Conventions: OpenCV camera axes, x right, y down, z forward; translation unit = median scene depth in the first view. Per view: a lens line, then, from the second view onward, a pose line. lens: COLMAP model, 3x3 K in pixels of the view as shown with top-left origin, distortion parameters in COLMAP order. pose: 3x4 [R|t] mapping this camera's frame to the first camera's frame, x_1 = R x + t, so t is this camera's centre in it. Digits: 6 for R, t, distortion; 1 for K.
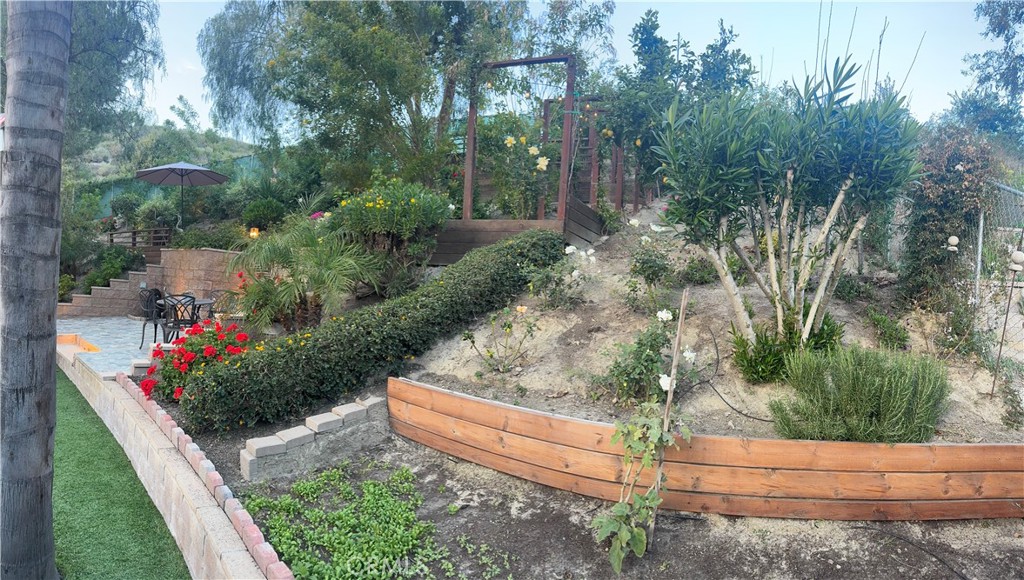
lens RADIAL K [[754.9, 0, 510.5], [0, 754.9, 284.4], [0, 0, 1]] dist [-0.004448, -0.000398]
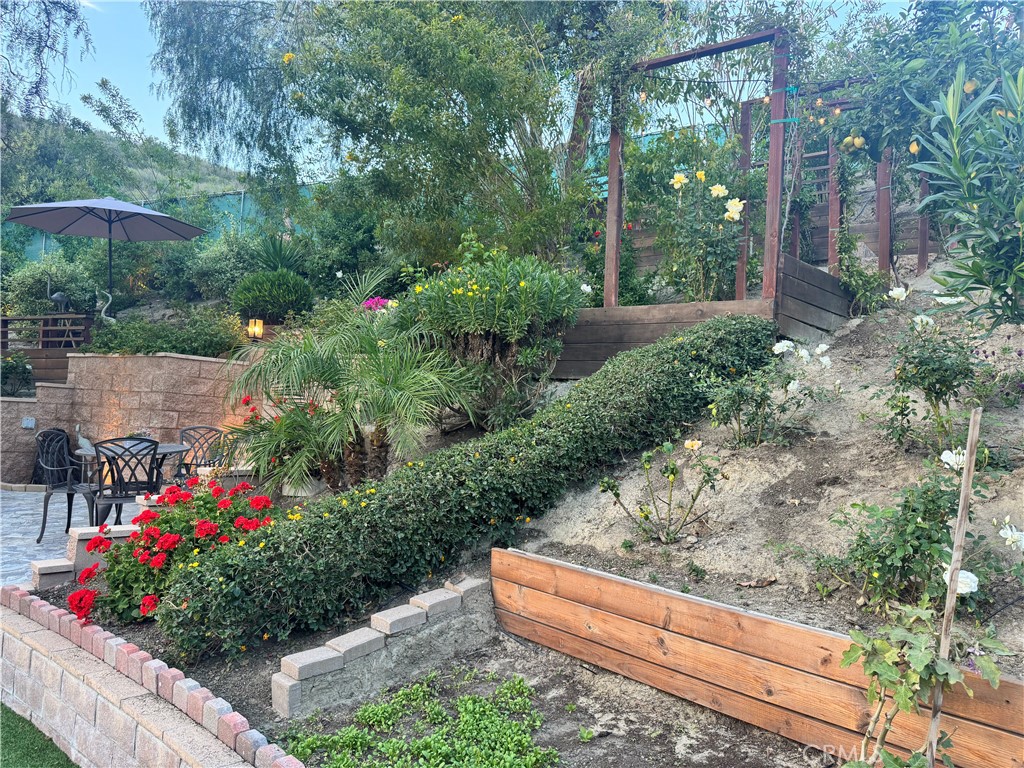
lens RADIAL K [[718.4, 0, 512.0], [0, 718.4, 384.0], [0, 0, 1]] dist [0.321193, 0.000006]
pose [[0.991256, -0.028003, -0.128948, -0.058029], [0.023323, 0.999019, -0.037655, 0.000771], [0.129876, 0.034319, 0.990936, 0.363565]]
